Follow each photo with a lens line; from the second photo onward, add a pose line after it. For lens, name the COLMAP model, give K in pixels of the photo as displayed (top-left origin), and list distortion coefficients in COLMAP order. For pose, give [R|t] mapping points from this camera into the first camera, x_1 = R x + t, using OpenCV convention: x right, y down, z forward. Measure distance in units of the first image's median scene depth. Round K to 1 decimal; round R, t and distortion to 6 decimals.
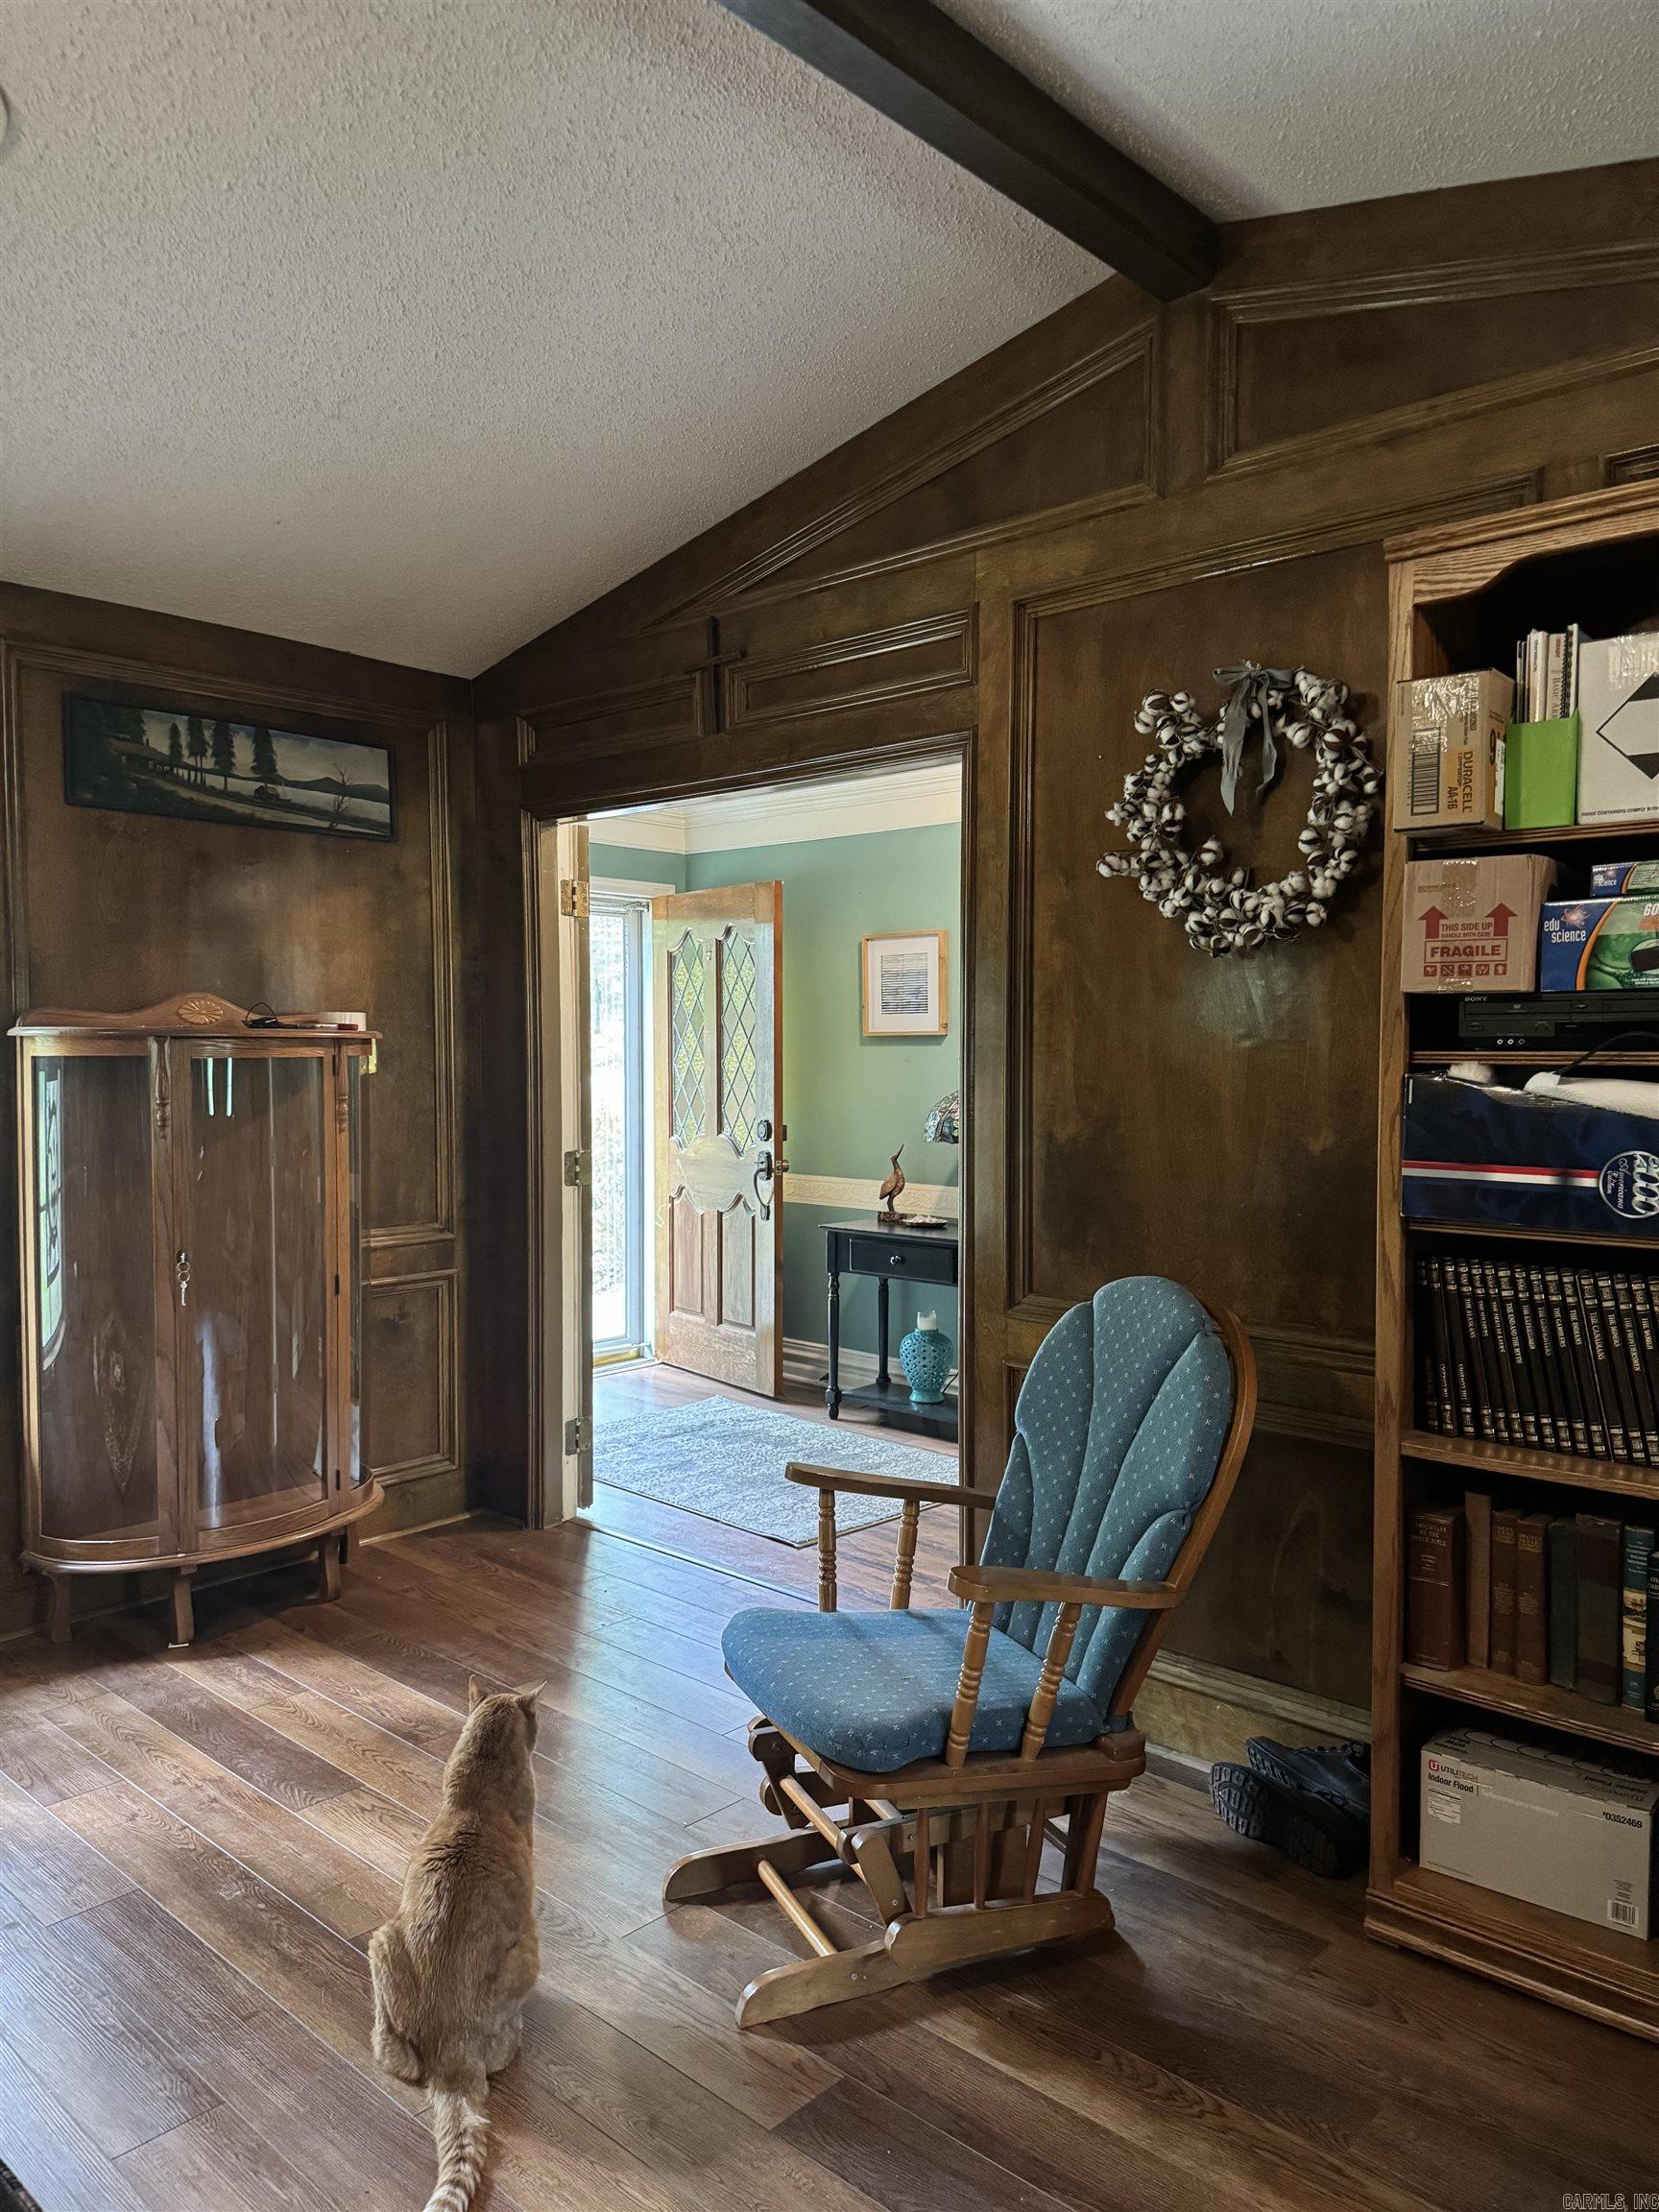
lens RADIAL K [[1545.3, 0, 829.5], [0, 1545.3, 1106.0], [0, 0, 1]] dist [0.052248, -0.042307]
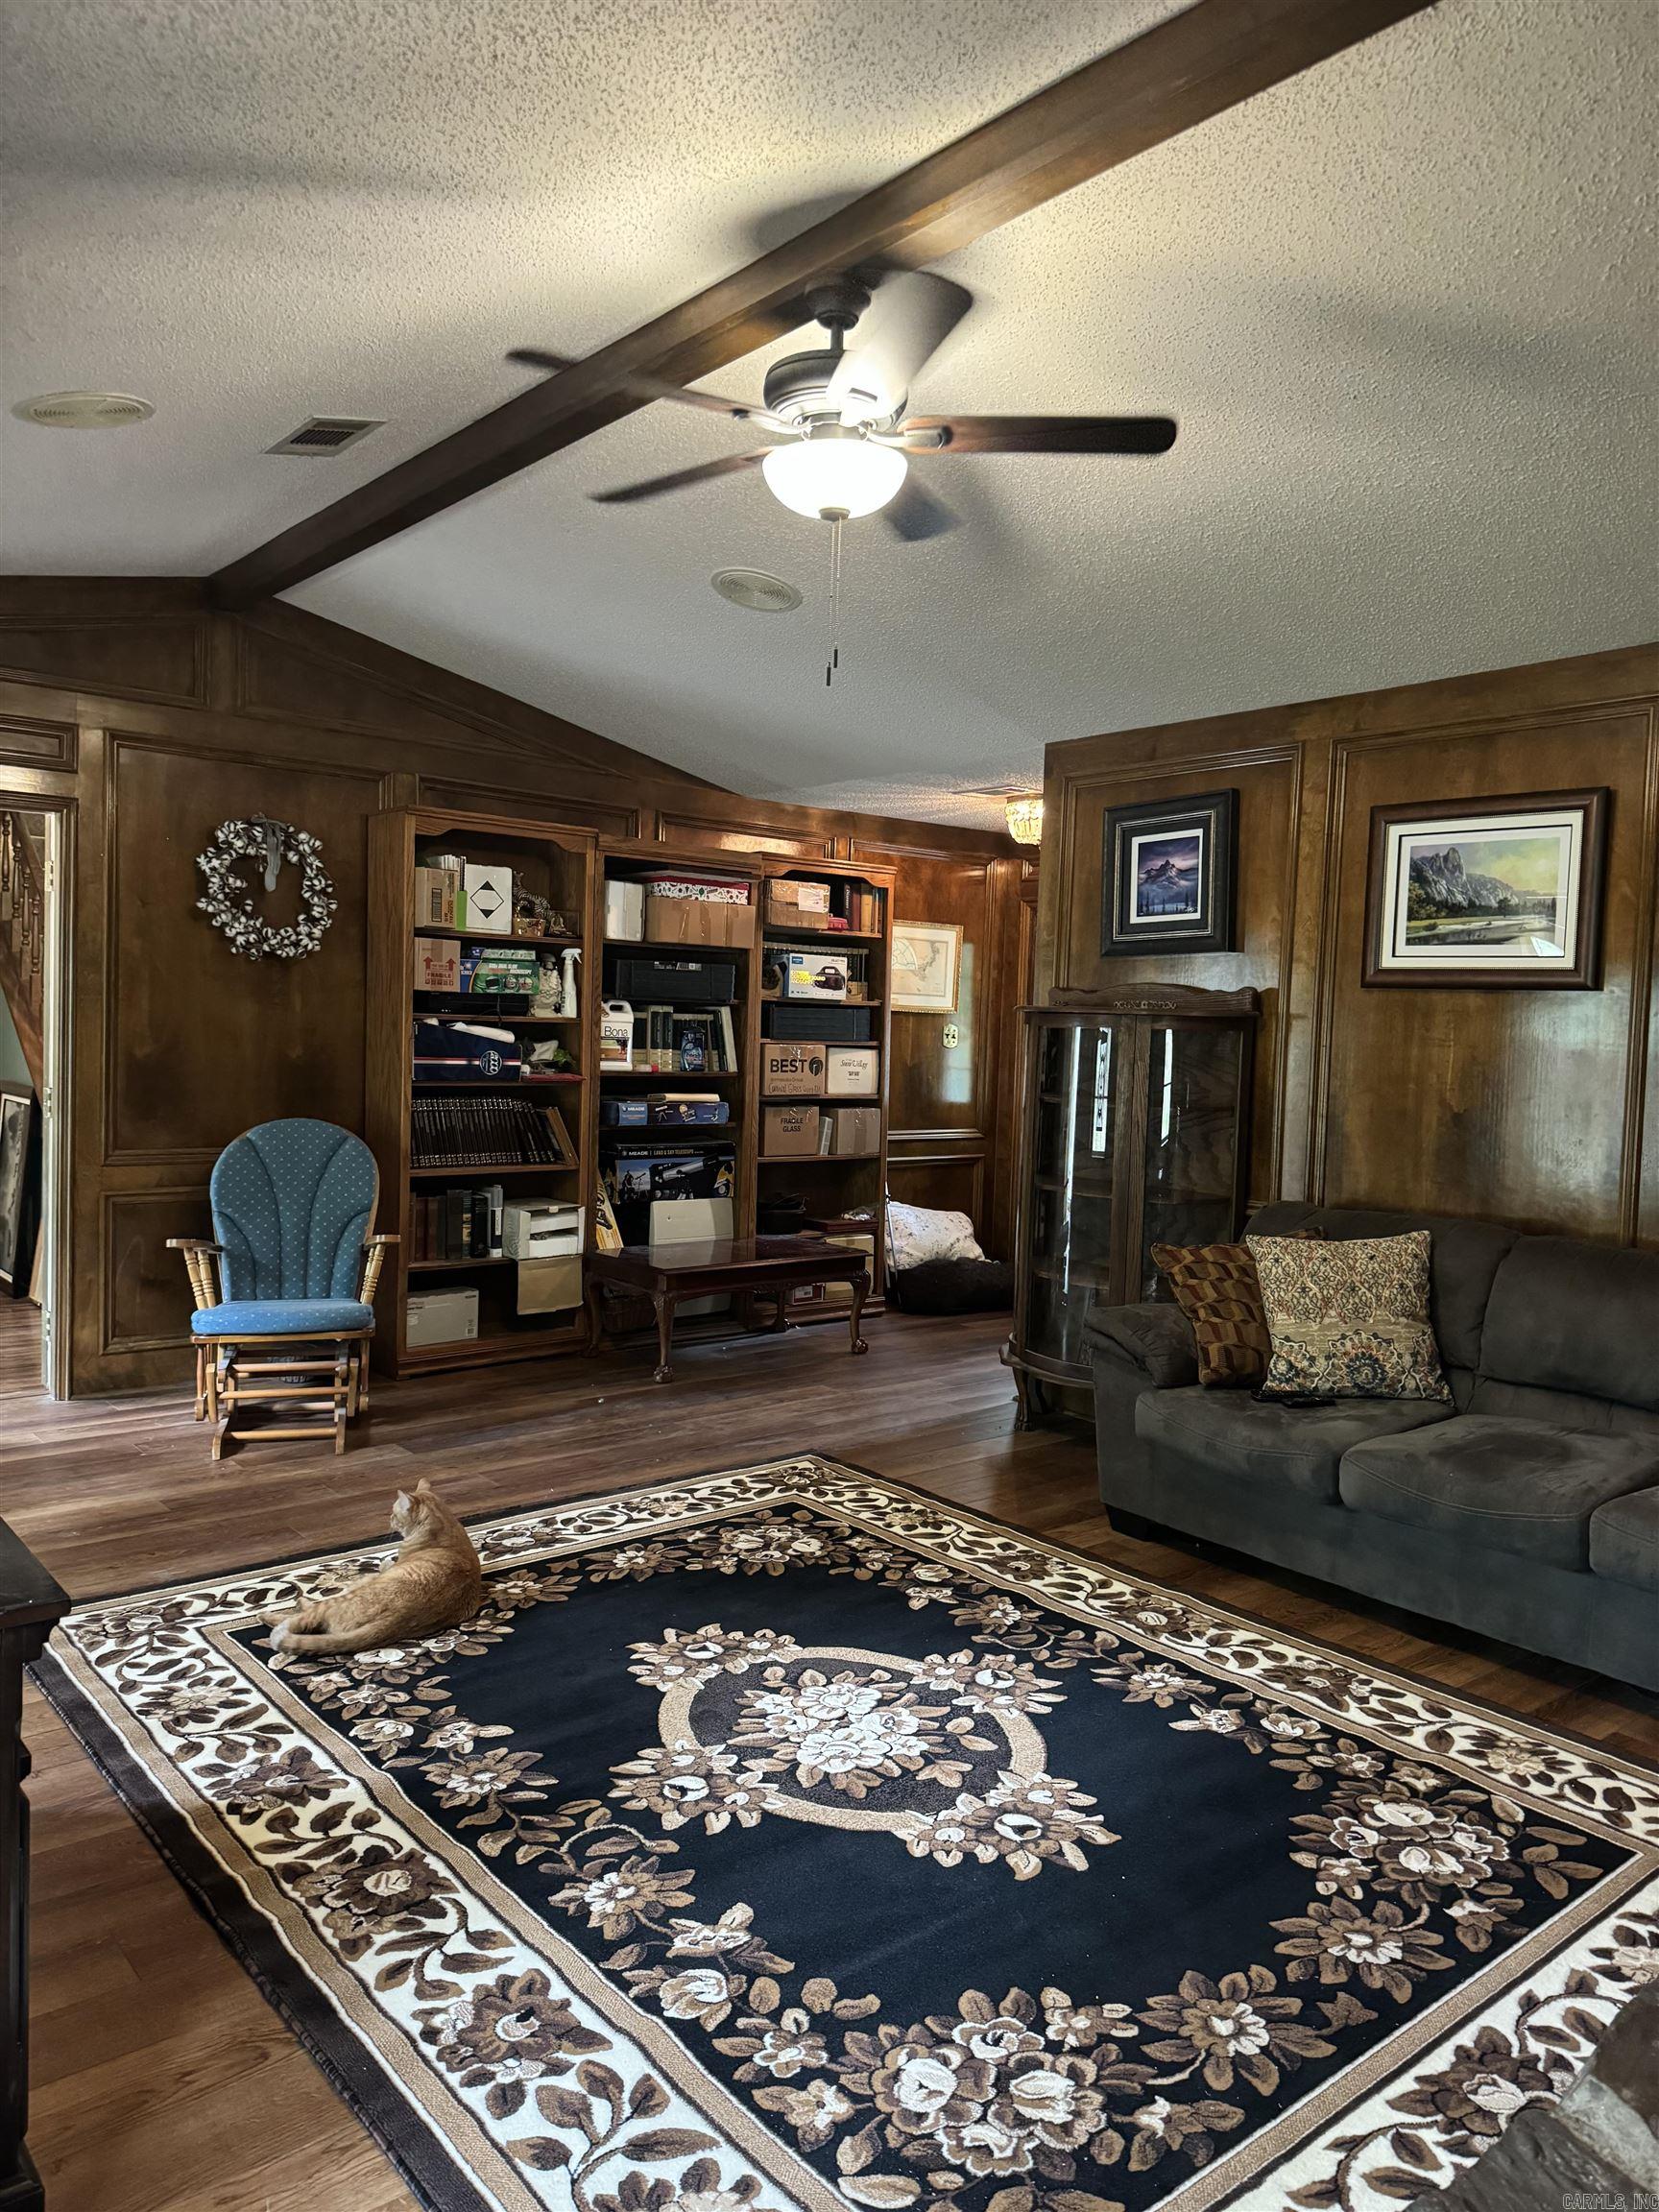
lens RADIAL K [[1545.3, 0, 829.5], [0, 1545.3, 1106.0], [0, 0, 1]] dist [0.052248, -0.042307]
pose [[0.126563, -0.051945, 0.990598, -2.029909], [-0.000250, 0.998626, 0.052398, -0.017986], [-0.991959, -0.006880, 0.126376, 0.035886]]
